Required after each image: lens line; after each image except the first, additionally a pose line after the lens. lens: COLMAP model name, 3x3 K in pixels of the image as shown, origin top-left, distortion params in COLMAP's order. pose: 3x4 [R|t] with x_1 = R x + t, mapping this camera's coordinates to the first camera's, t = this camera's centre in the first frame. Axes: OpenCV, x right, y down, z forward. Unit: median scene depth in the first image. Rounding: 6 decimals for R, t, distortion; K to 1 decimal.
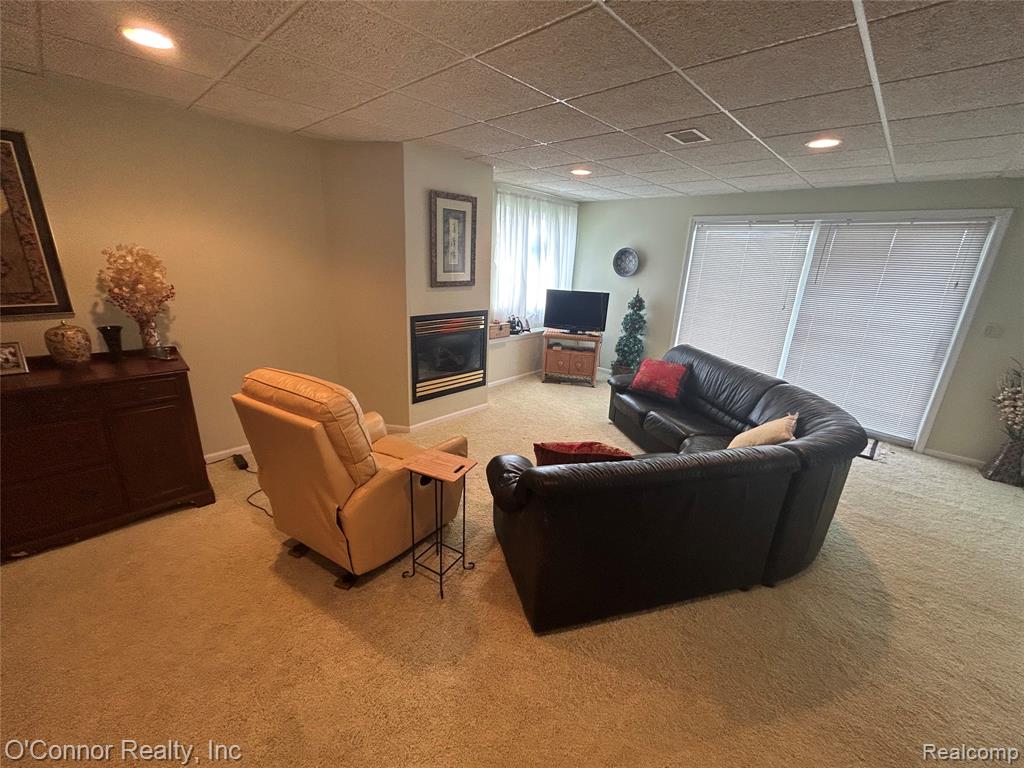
lens RADIAL K [[414.0, 0, 512.0], [0, 414.0, 384.0], [0, 0, 1]] dist [-0.002075, -0.000728]
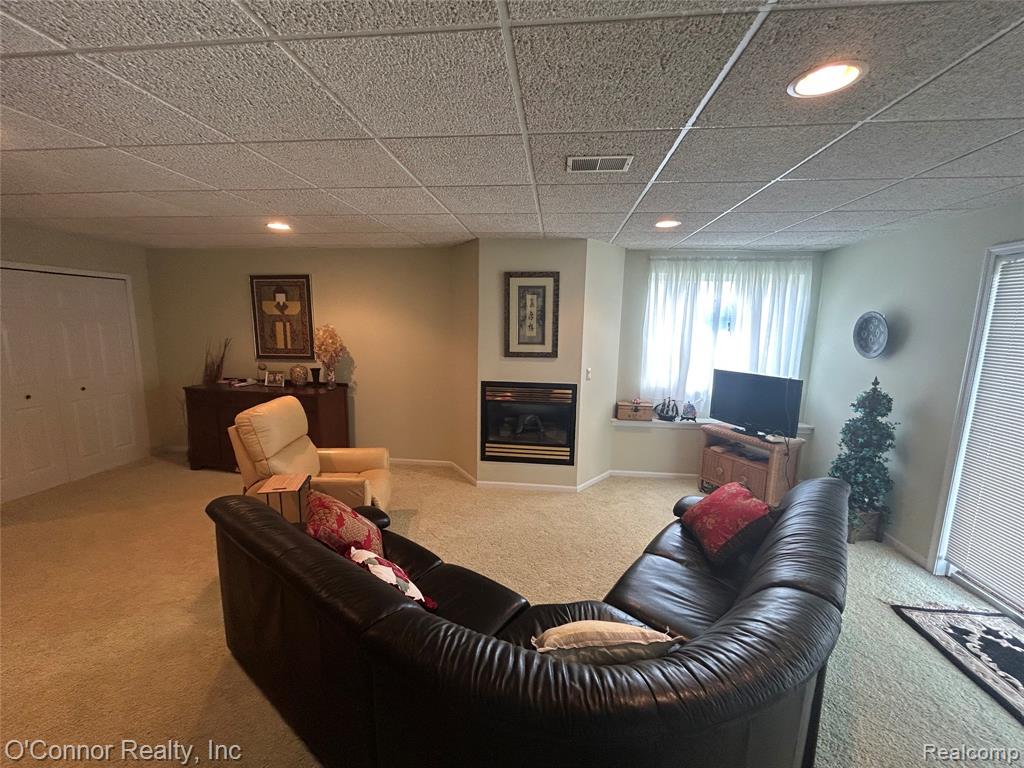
lens RADIAL K [[414.0, 0, 512.0], [0, 414.0, 384.0], [0, 0, 1]] dist [-0.002075, -0.000728]
pose [[0.599781, 0.089201, -0.795177, 0.652874], [-0.226415, 0.972072, -0.061735, -0.098819], [0.767462, 0.217068, 0.603227, 0.364045]]
